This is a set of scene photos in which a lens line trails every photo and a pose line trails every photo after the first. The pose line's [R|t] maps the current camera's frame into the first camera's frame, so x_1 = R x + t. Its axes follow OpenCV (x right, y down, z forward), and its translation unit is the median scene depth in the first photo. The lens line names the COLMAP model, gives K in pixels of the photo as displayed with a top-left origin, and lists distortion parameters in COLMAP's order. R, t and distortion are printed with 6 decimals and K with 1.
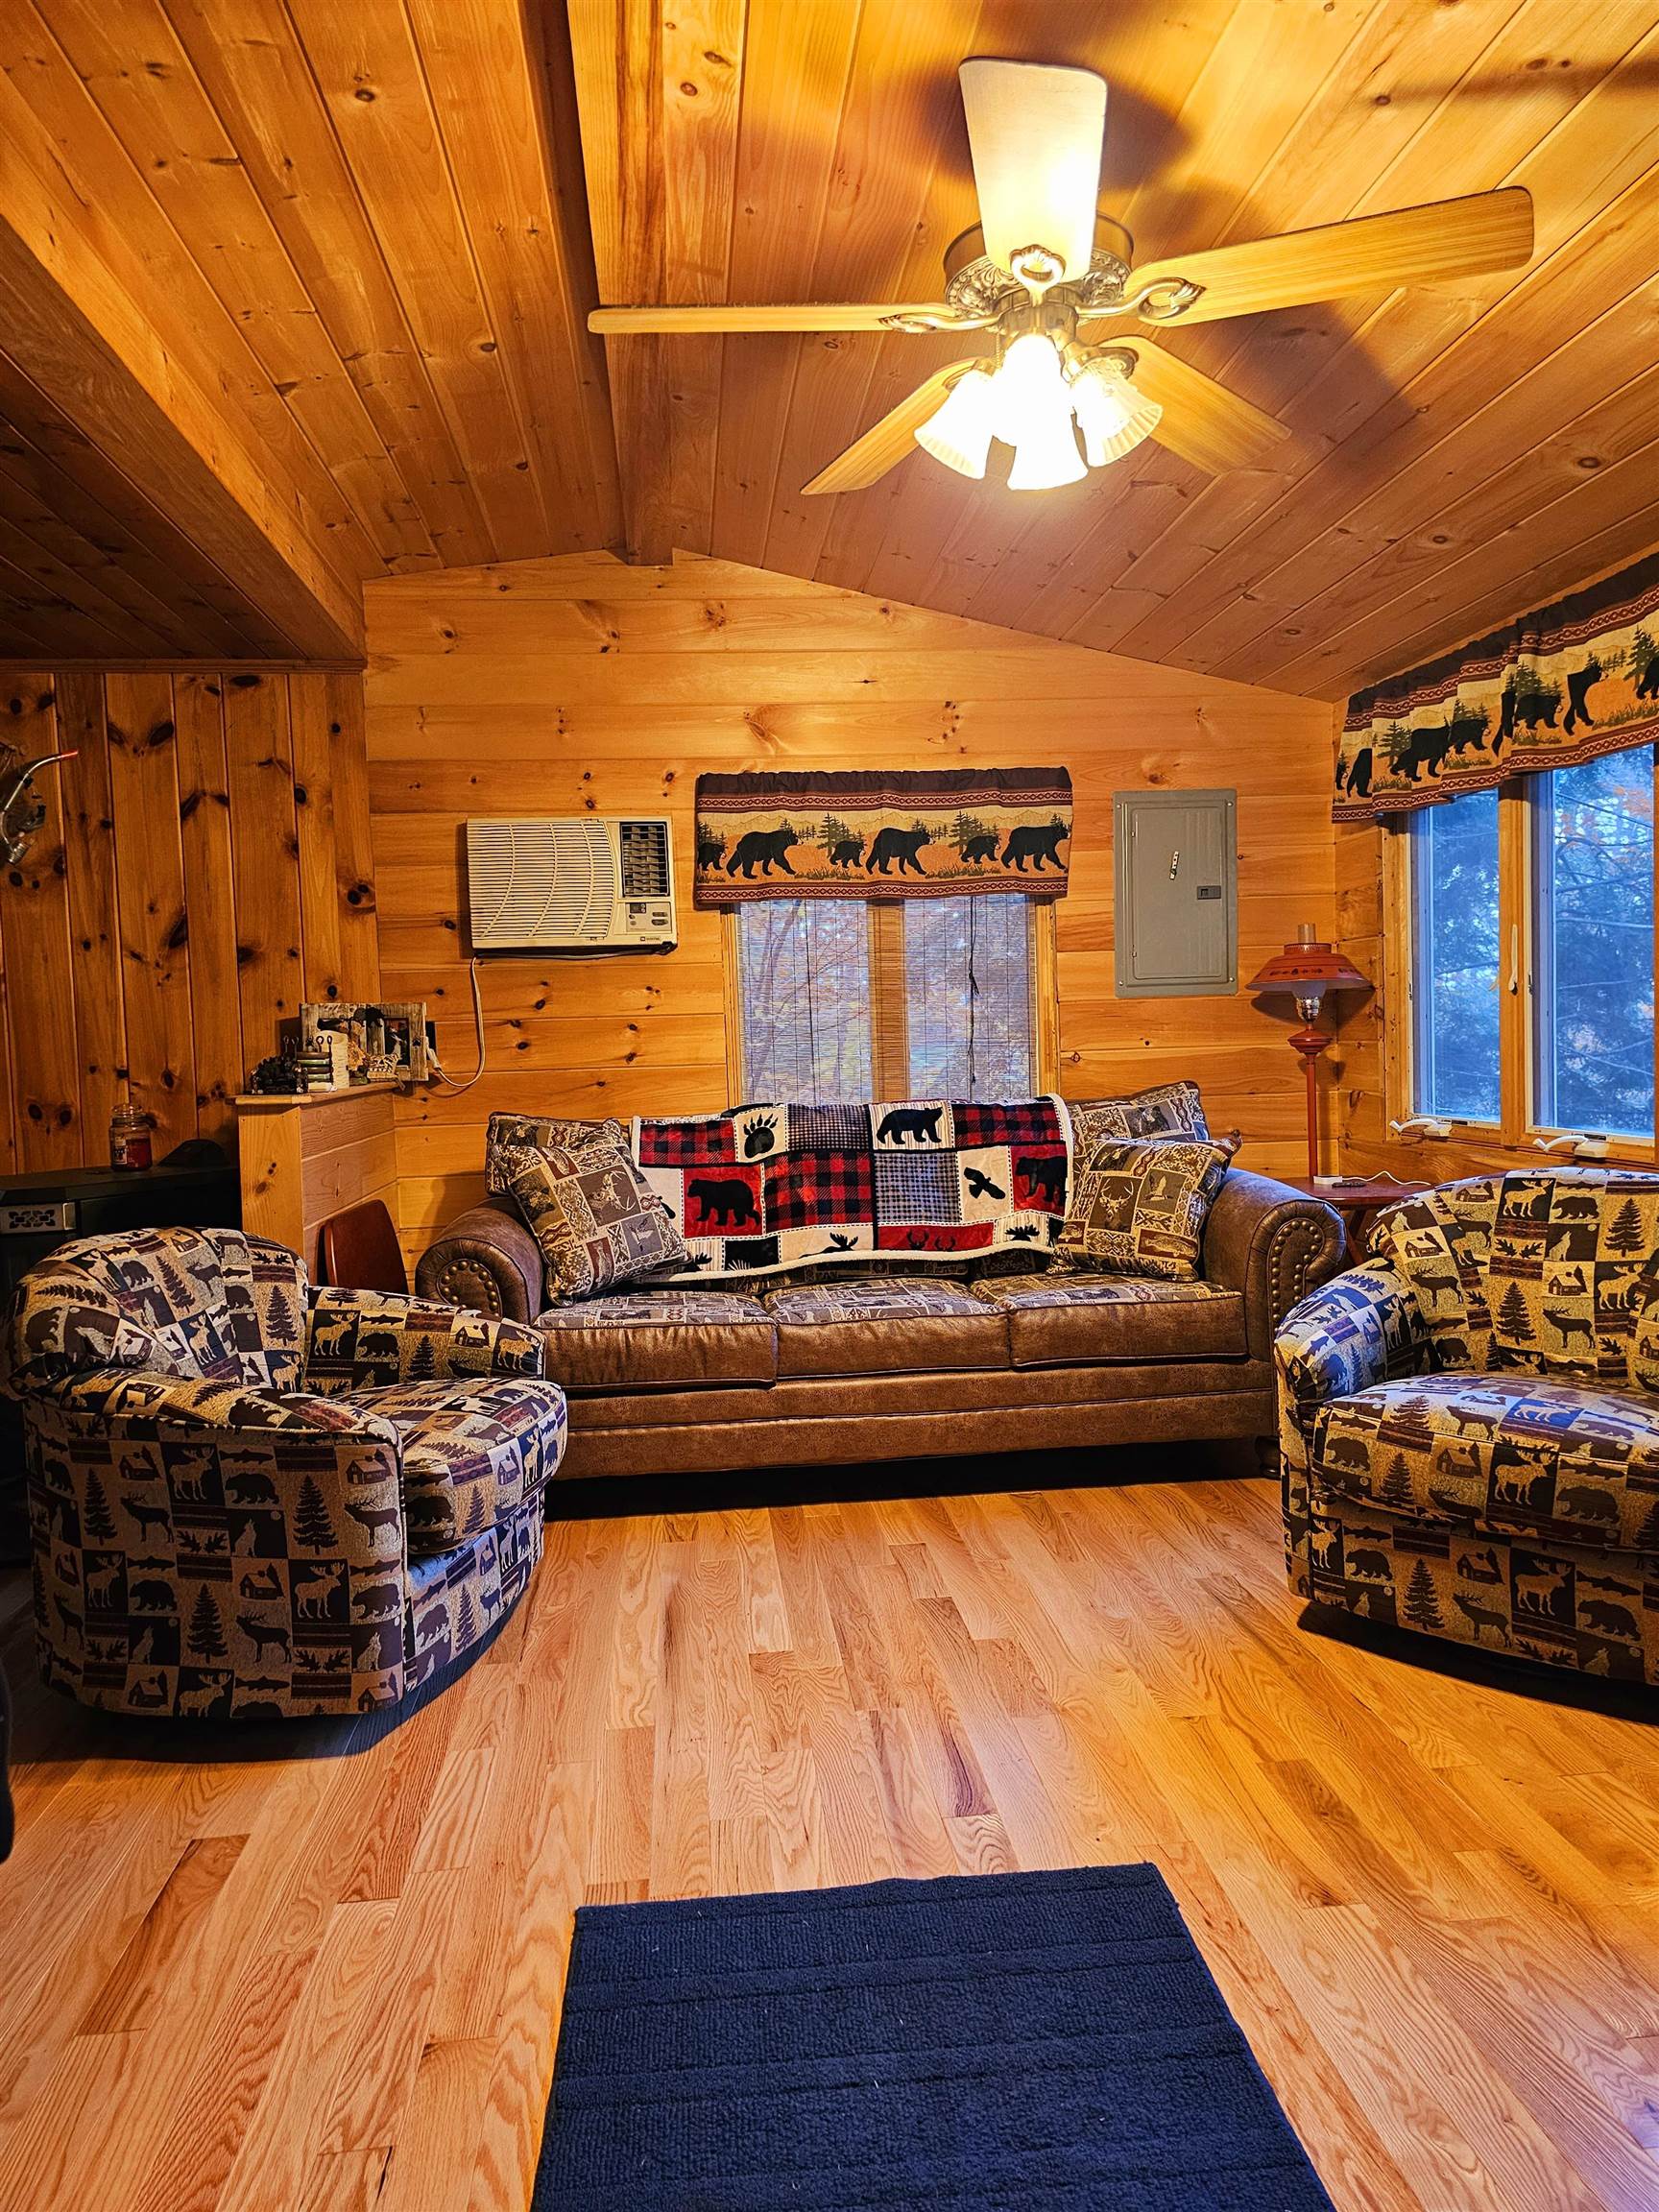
lens RADIAL K [[1670.8, 0, 829.5], [0, 1670.8, 1106.0], [0, 0, 1]] dist [0.096340, -0.147344]
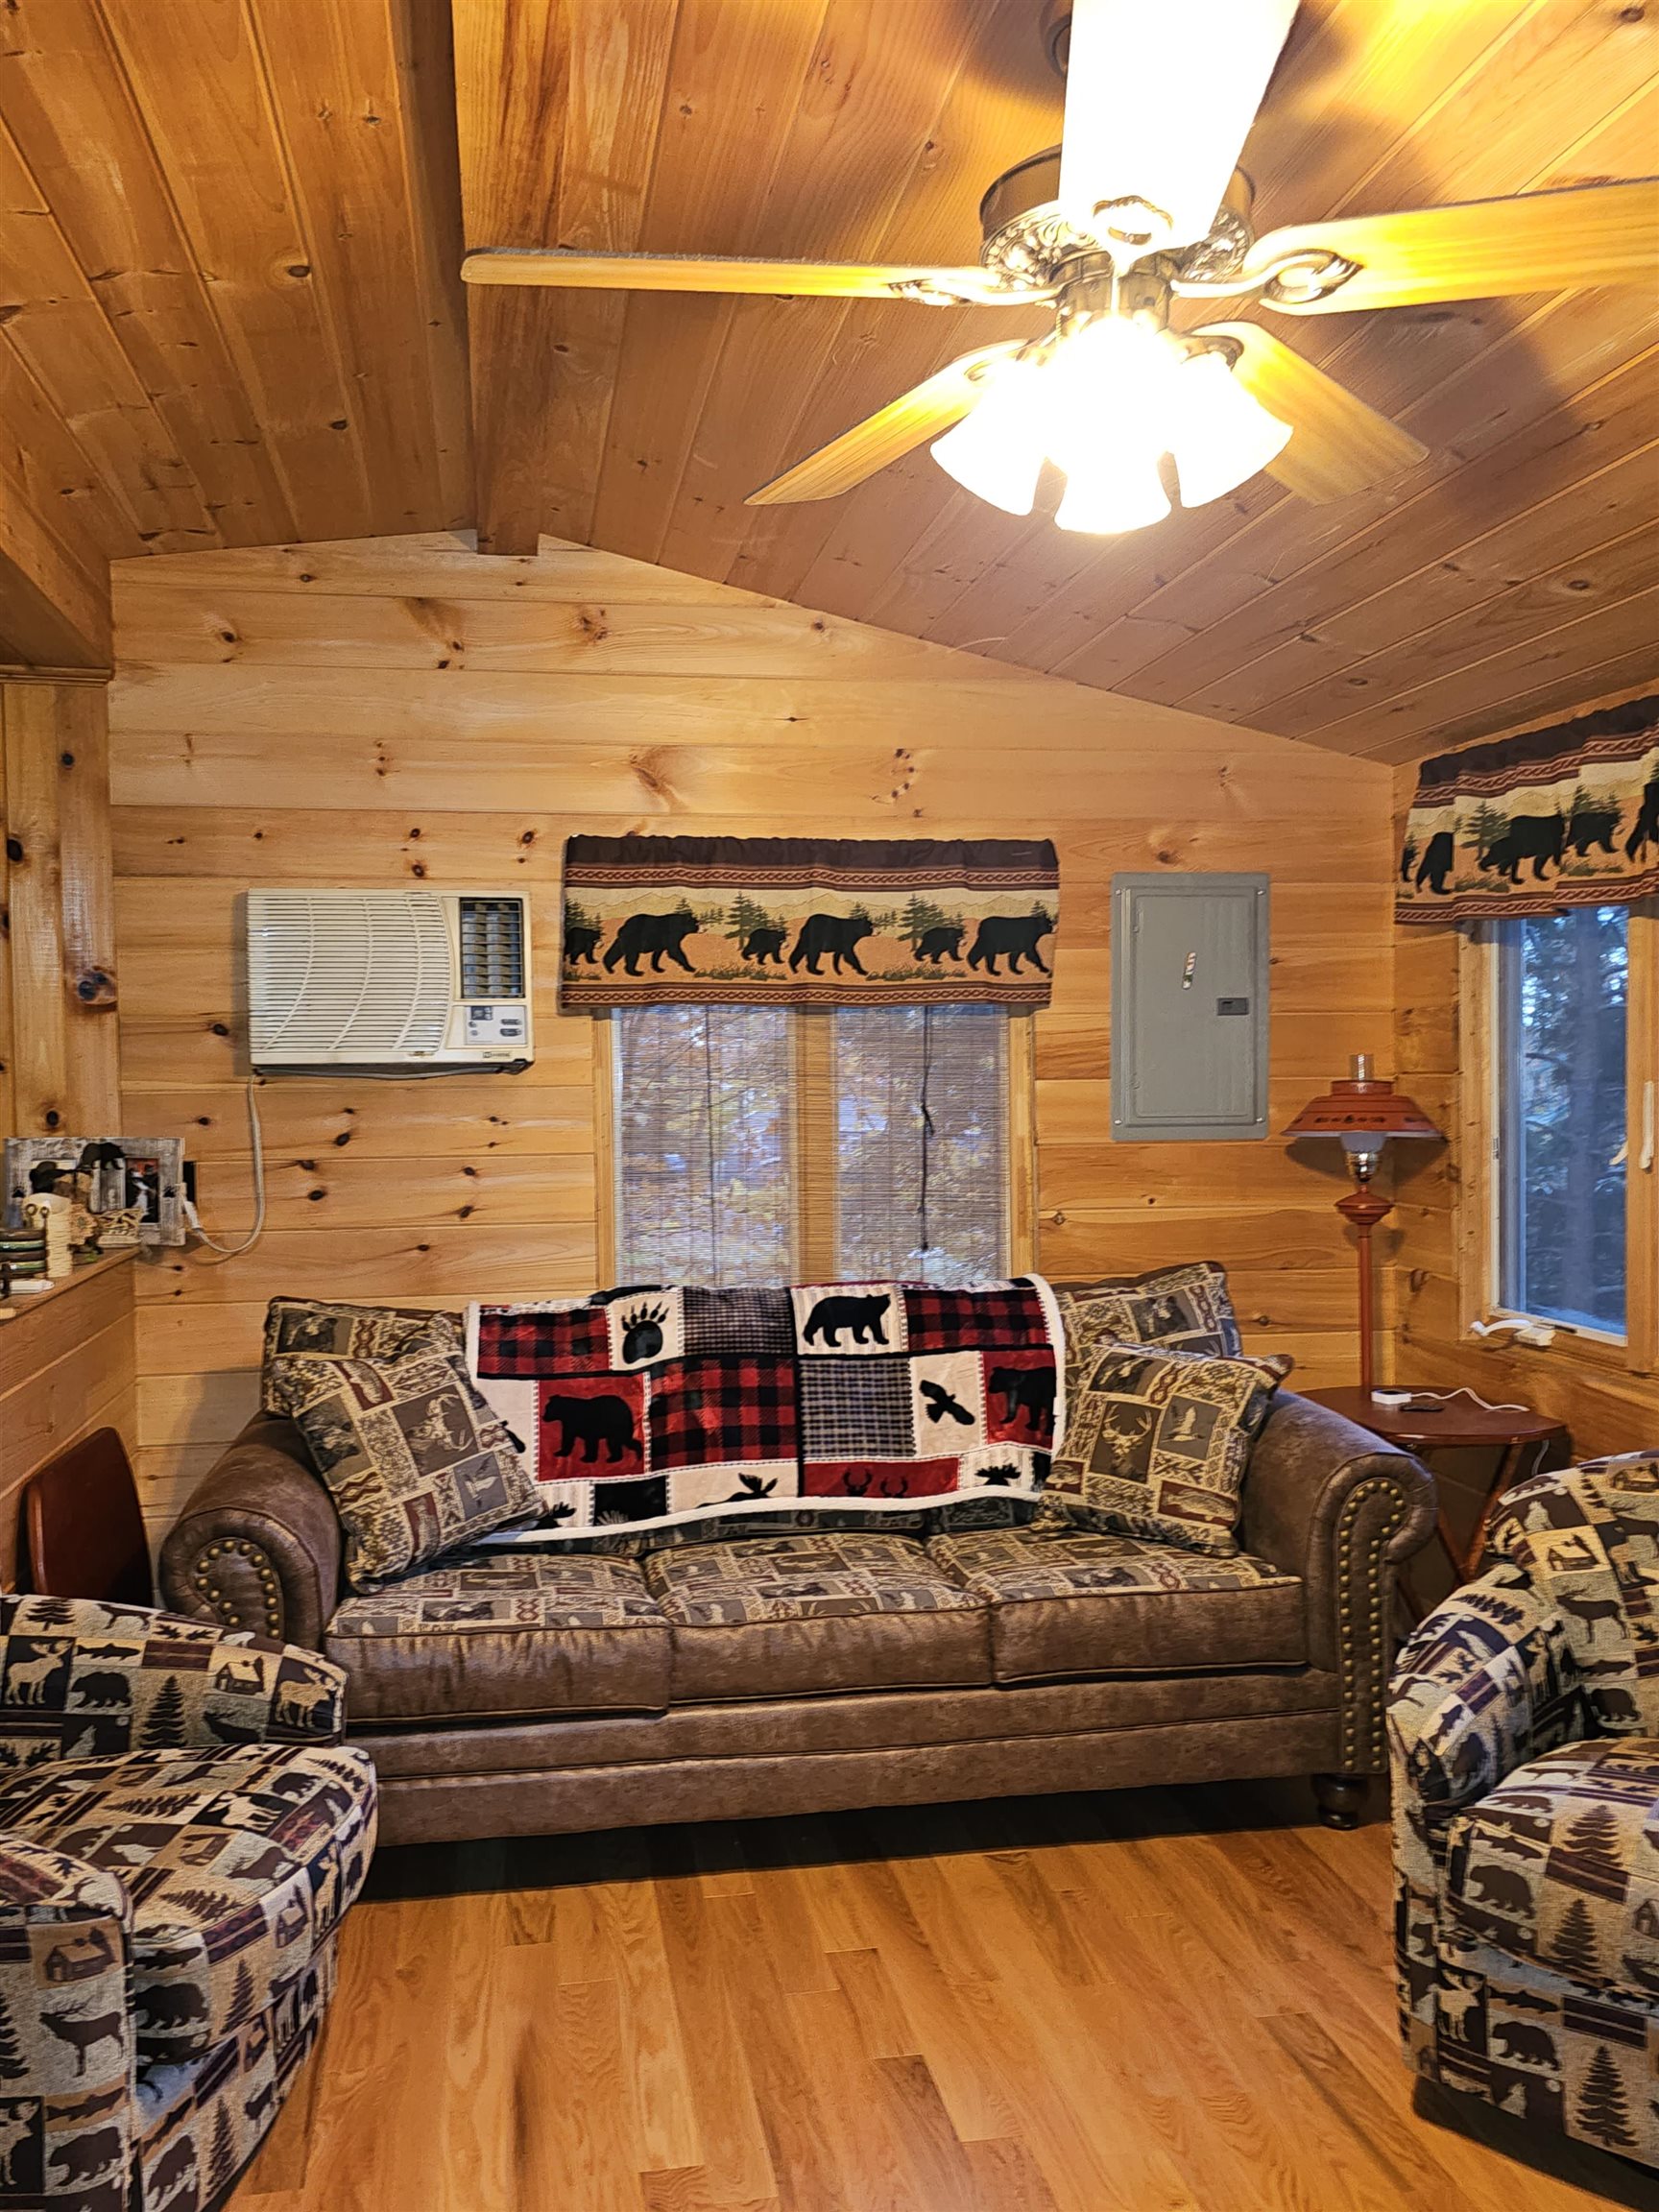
lens RADIAL K [[2018.1, 0, 829.5], [0, 2018.1, 1106.0], [0, 0, 1]] dist [0.086630, -0.114405]
pose [[0.997022, 0.019609, 0.074585, -0.031345], [-0.018028, 0.999599, -0.021815, -0.070787], [-0.074983, 0.020405, 0.996976, 0.114907]]
